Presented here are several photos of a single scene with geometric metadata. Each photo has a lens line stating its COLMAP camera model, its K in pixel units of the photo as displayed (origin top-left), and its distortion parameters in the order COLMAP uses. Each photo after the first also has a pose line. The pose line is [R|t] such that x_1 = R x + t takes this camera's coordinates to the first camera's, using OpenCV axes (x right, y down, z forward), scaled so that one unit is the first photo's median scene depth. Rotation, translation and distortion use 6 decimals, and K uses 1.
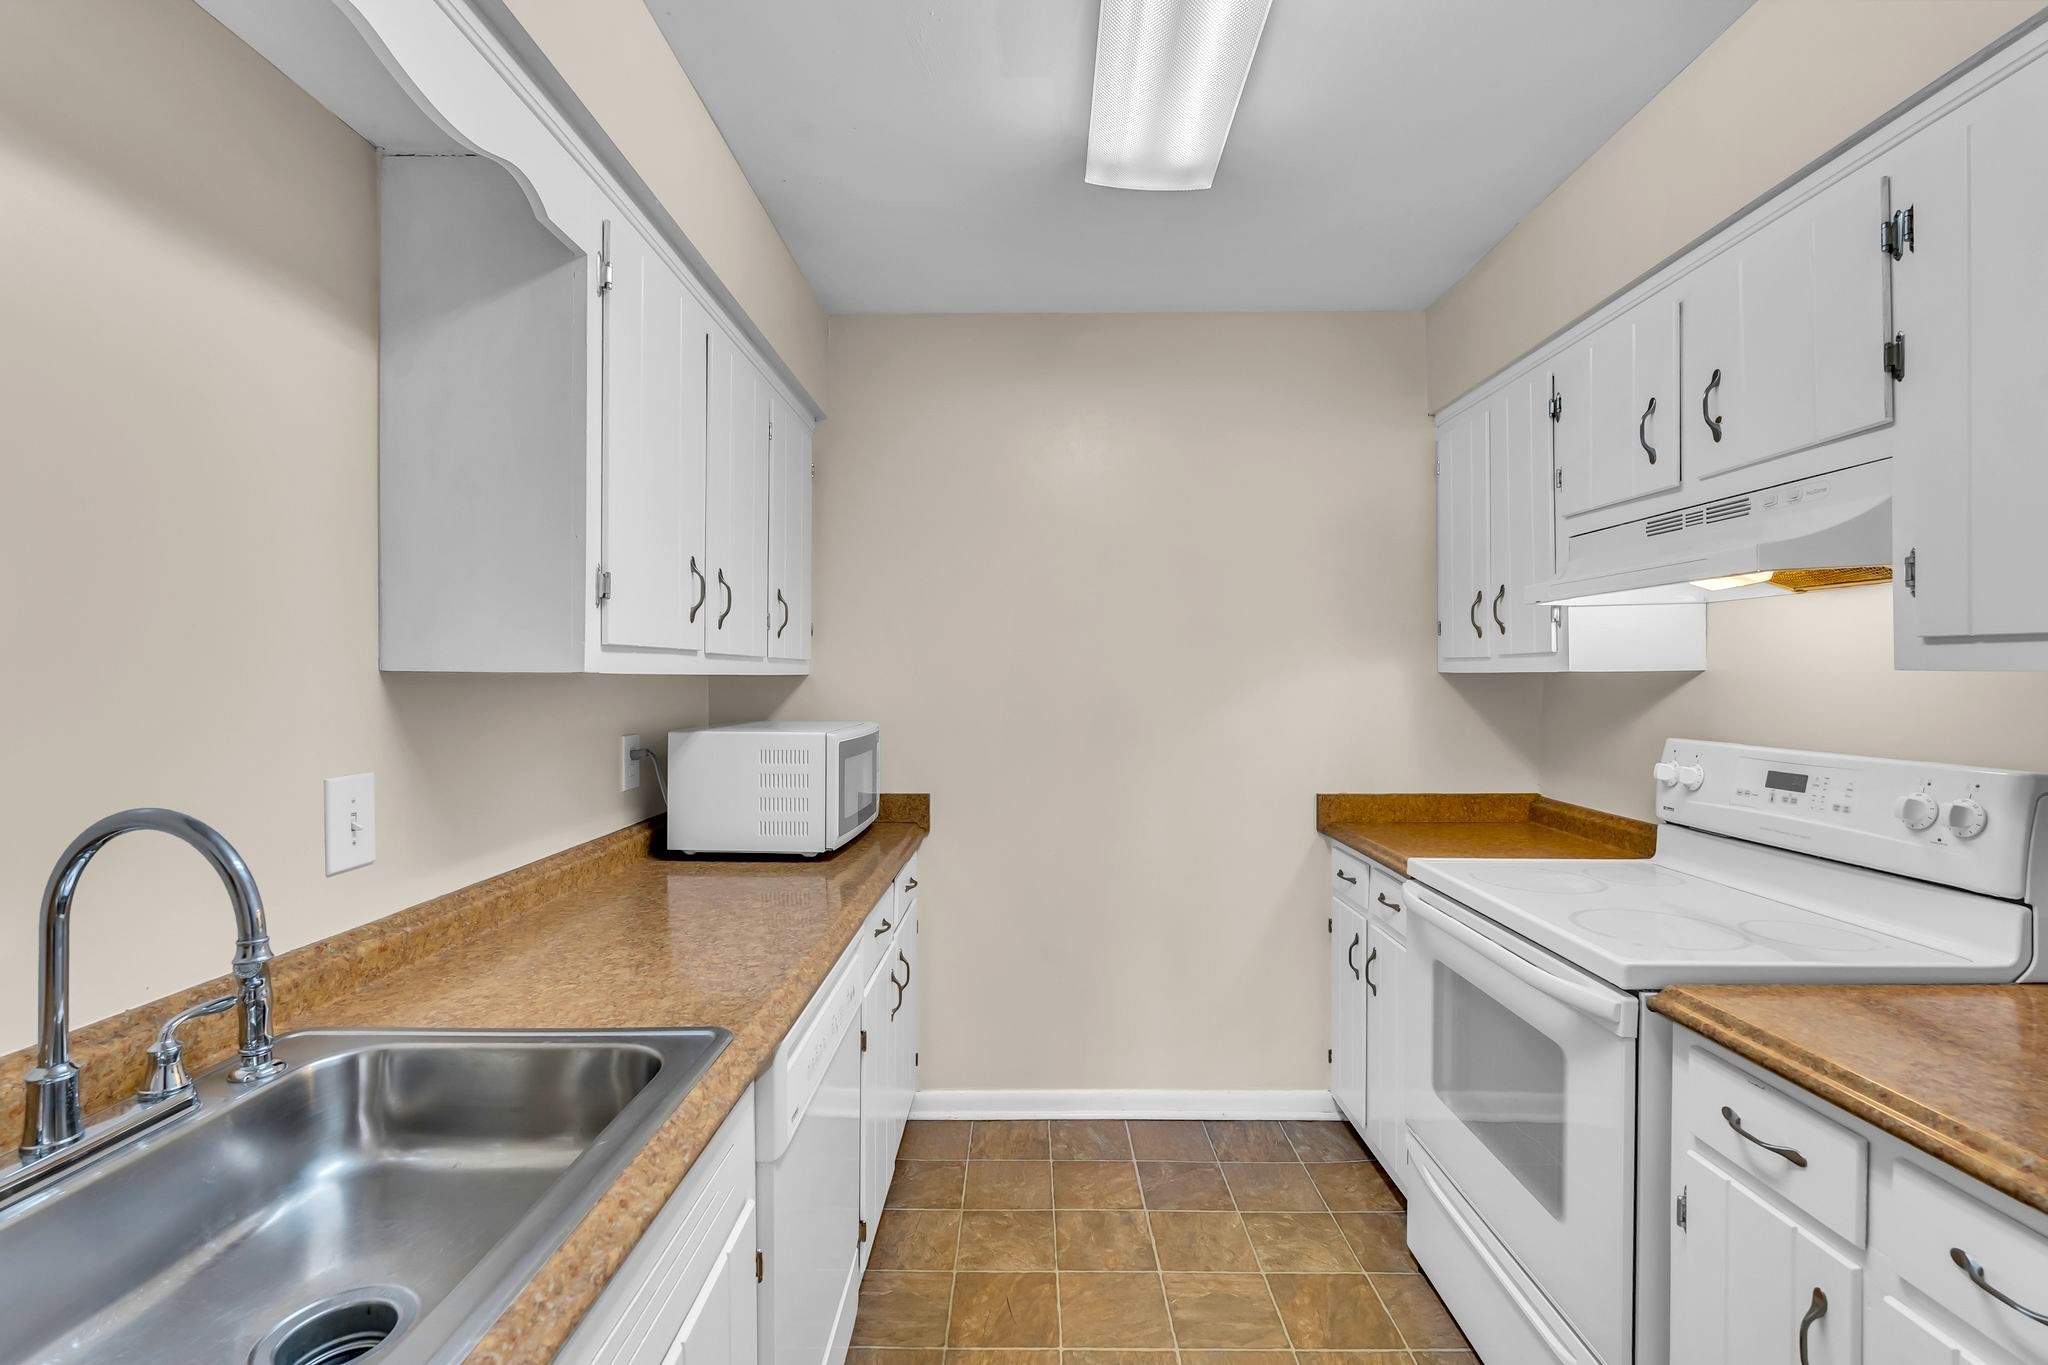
lens RADIAL K [[901.8, 0, 1024.0], [0, 901.8, 682.5], [0, 0, 1]] dist [-0.000343, -0.000249]
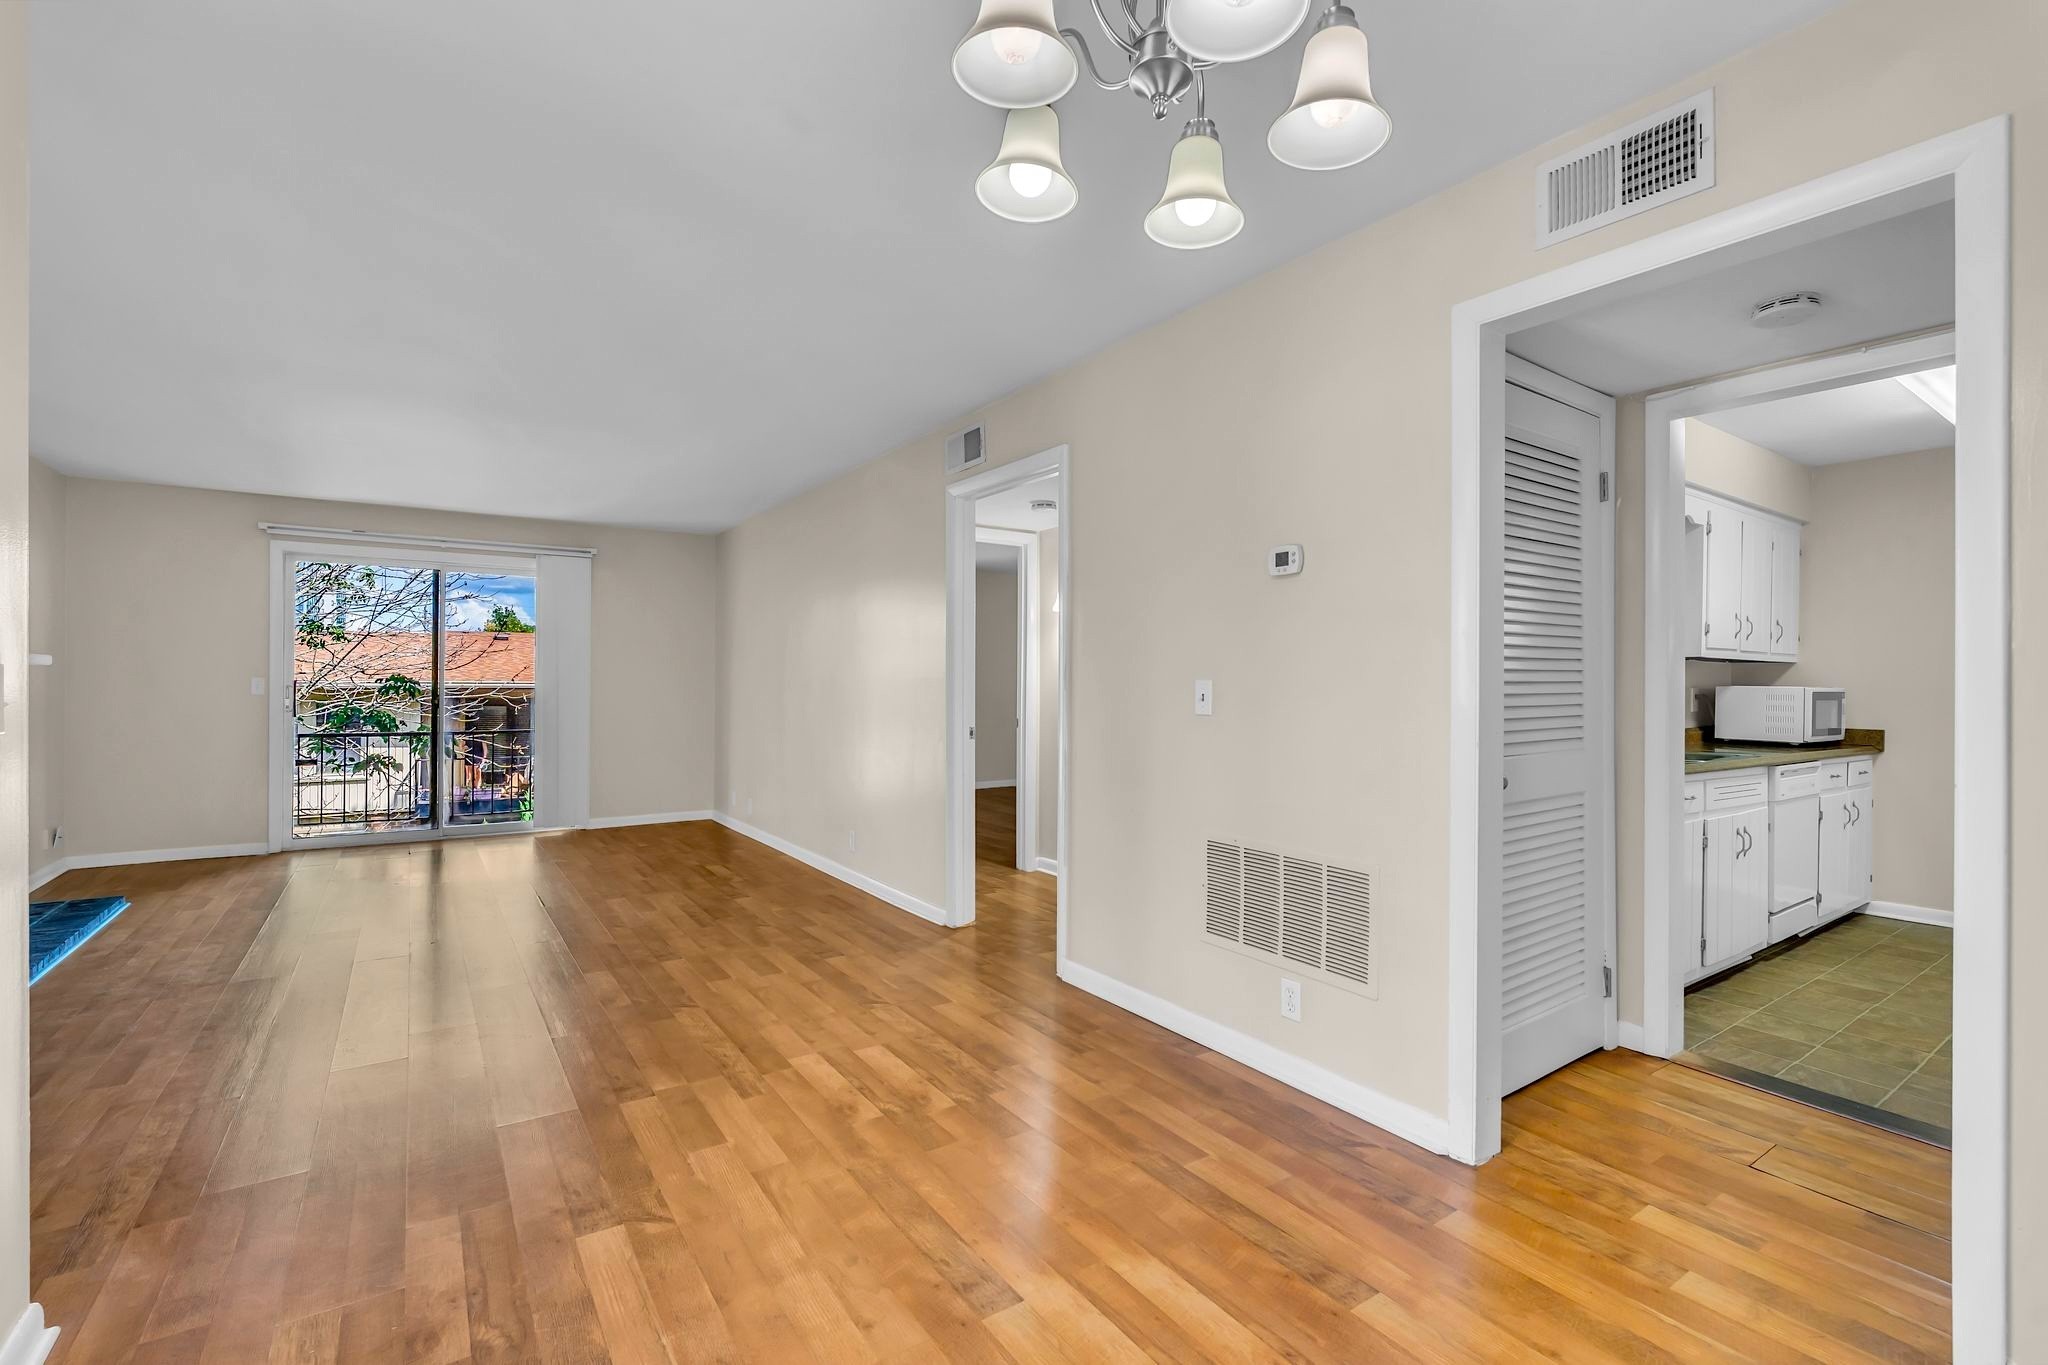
lens RADIAL K [[901.8, 0, 1024.0], [0, 901.8, 682.5], [0, 0, 1]] dist [-0.000343, -0.000249]
pose [[0.578925, 0.003488, -0.815373, 0.445070], [-0.008639, 0.999961, -0.001856, 0.064972], [0.815335, 0.008119, 0.578933, -1.720081]]
